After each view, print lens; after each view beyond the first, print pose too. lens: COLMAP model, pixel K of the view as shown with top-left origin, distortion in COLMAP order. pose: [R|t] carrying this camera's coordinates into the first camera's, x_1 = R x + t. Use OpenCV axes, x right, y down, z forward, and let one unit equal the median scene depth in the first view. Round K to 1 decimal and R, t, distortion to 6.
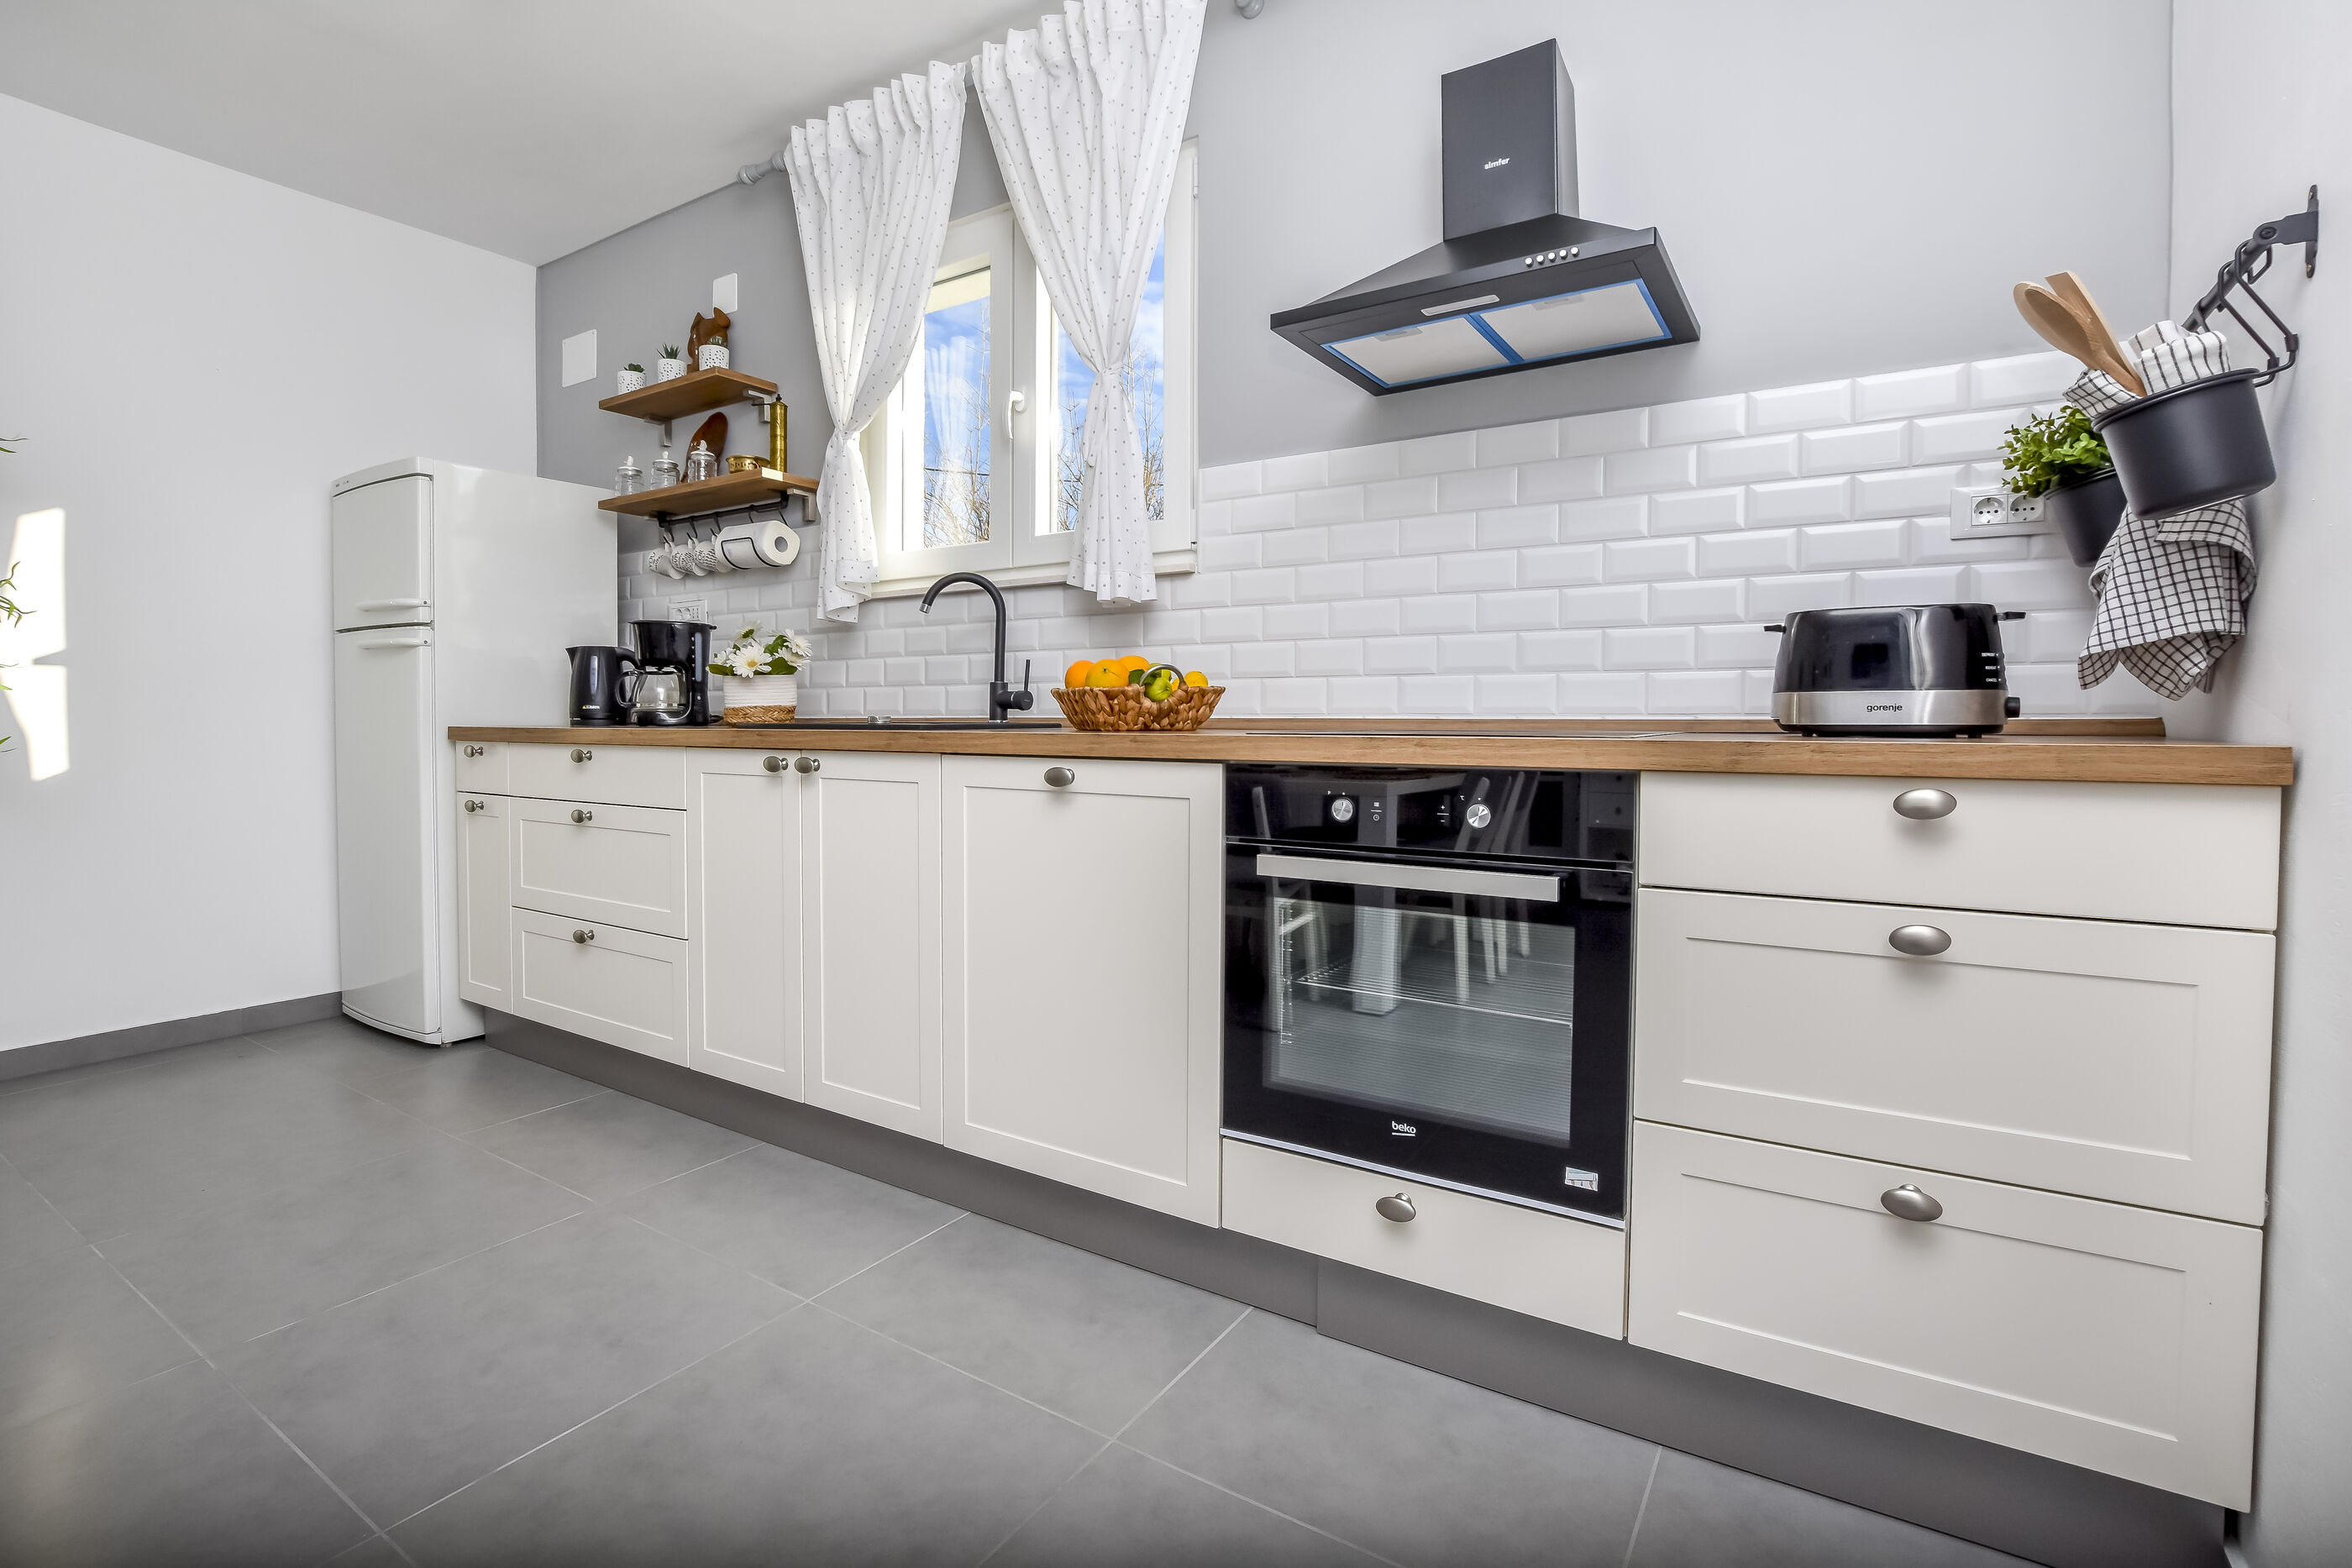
lens RADIAL K [[1110.0, 0, 1116.1], [0, 1110.0, 762.9], [0, 0, 1]] dist [-0.025891, 0.000754]
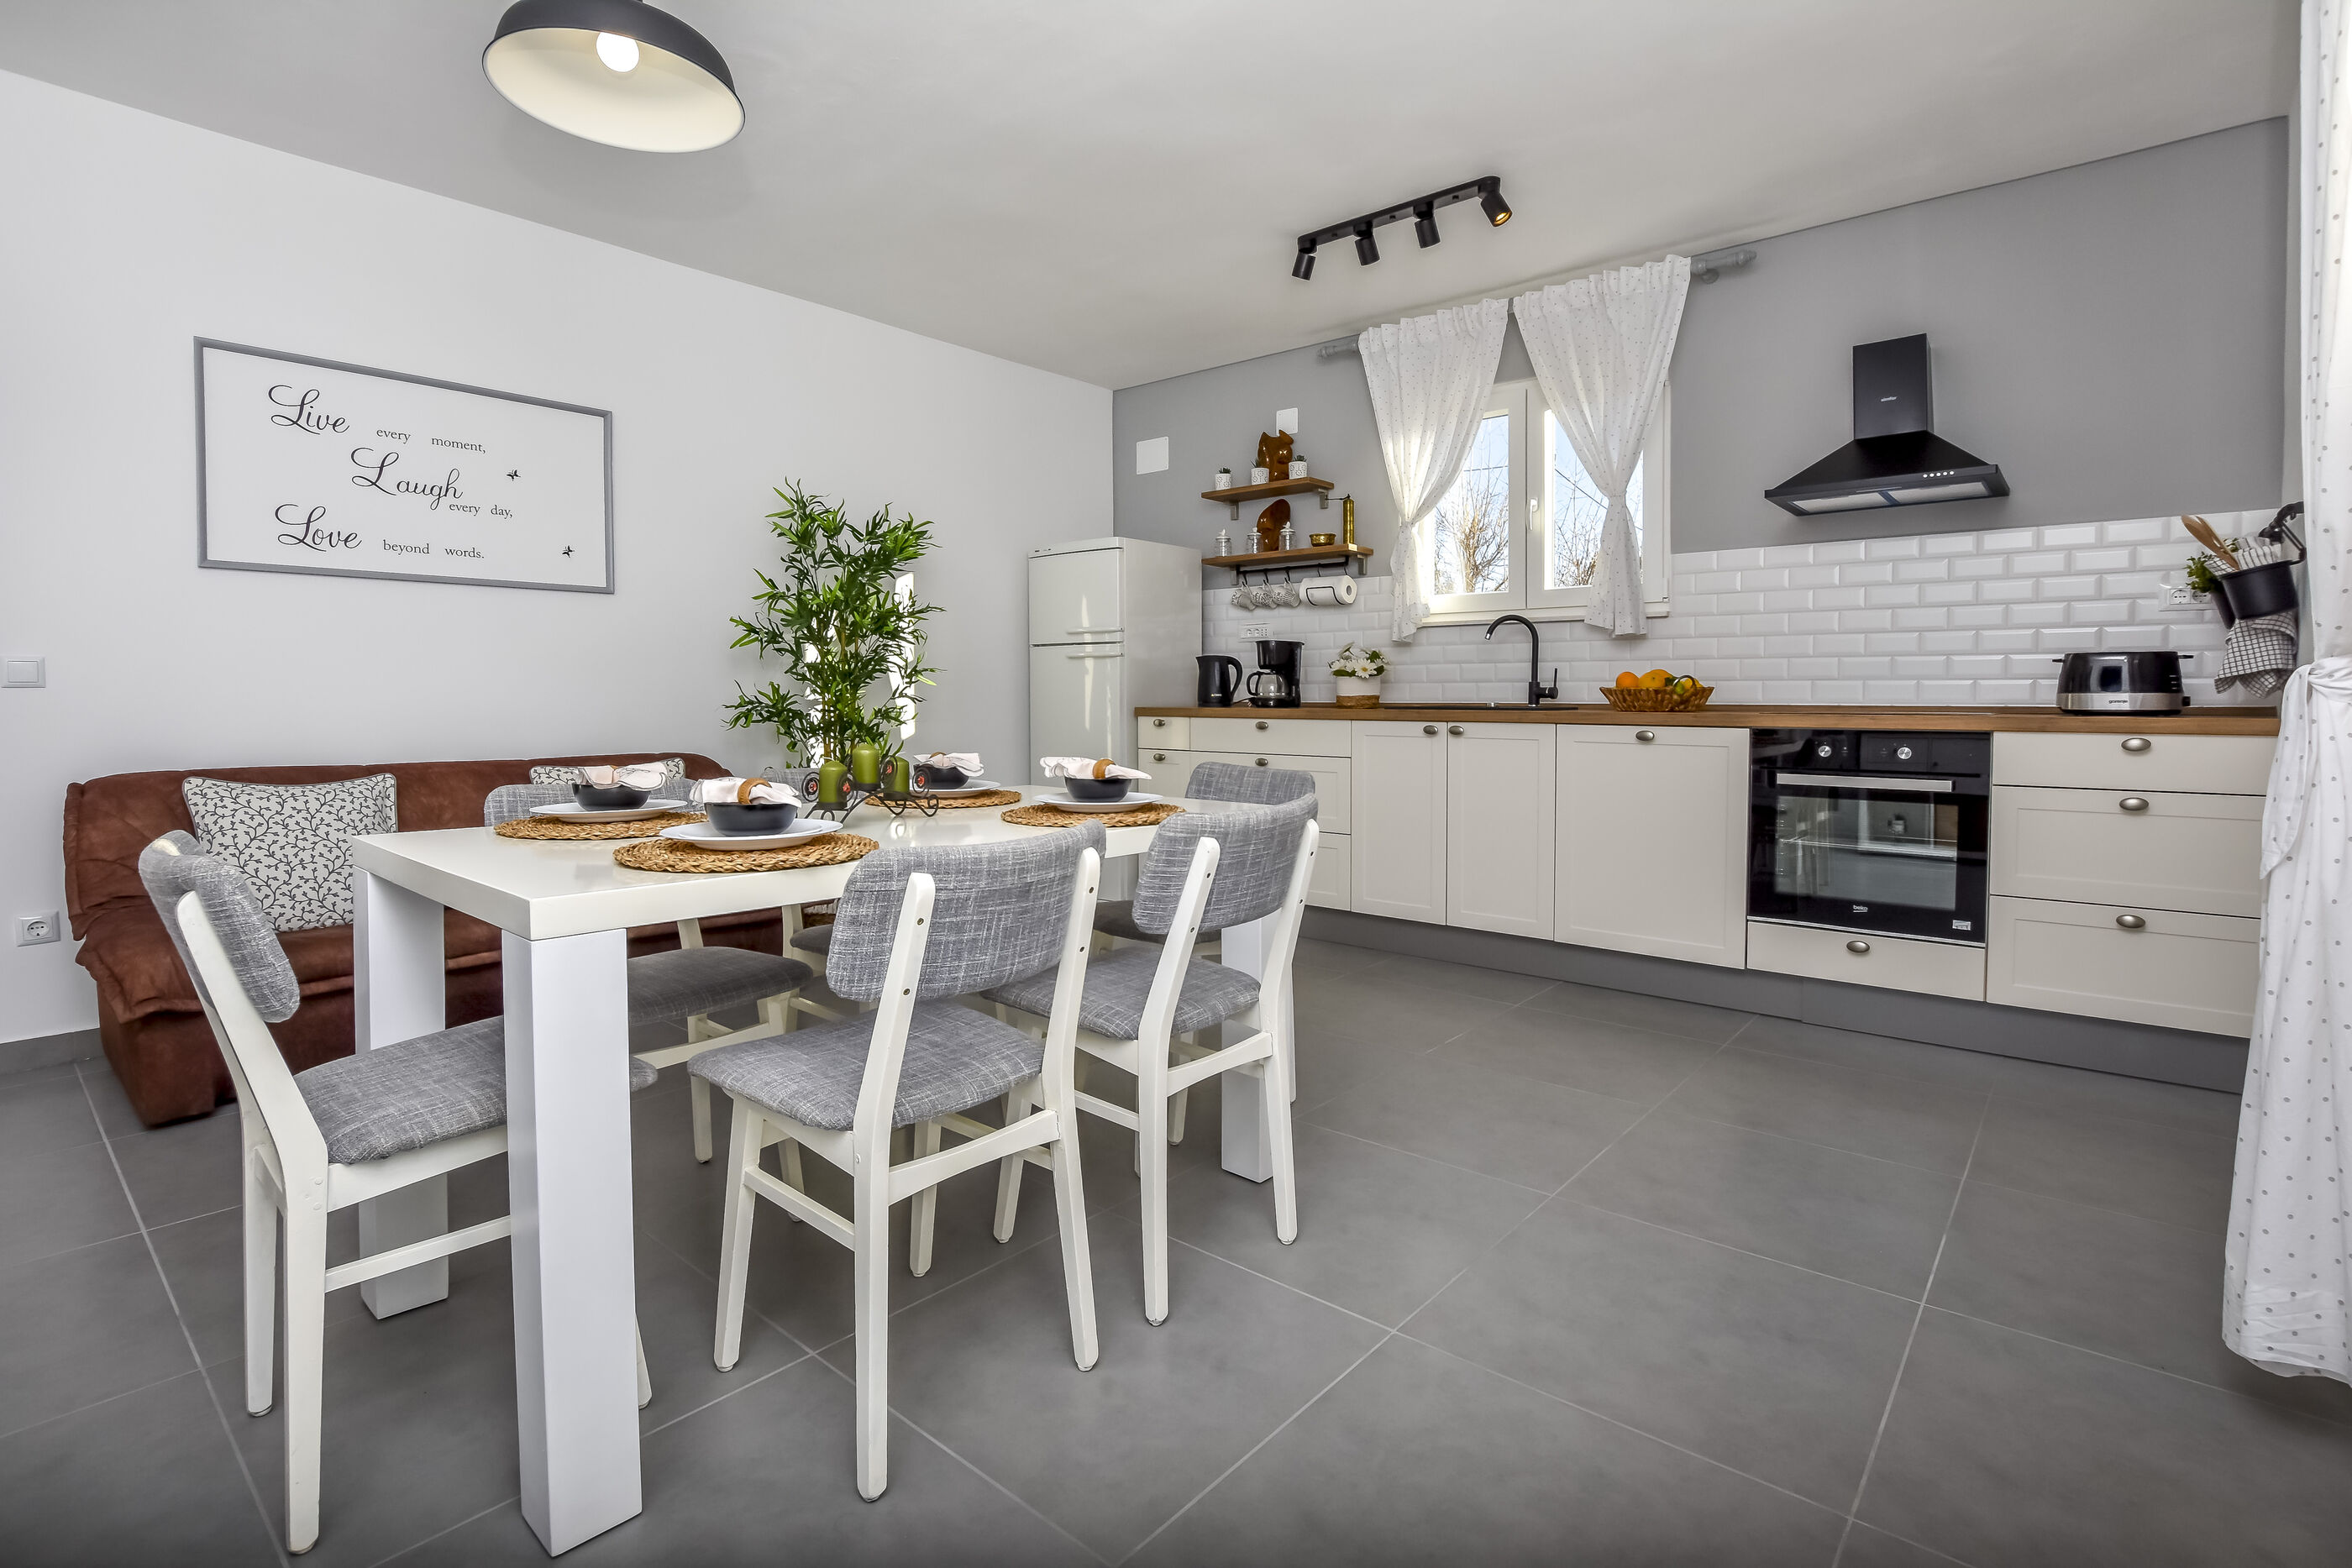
lens RADIAL K [[1110.0, 0, 1137.9], [0, 1110.0, 735.3], [0, 0, 1]] dist [-0.025891, 0.000754]
pose [[0.991550, 0.006635, -0.129555, -0.651764], [-0.007808, 0.999933, -0.008552, 0.034796], [0.129490, 0.009491, 0.991535, -0.955891]]
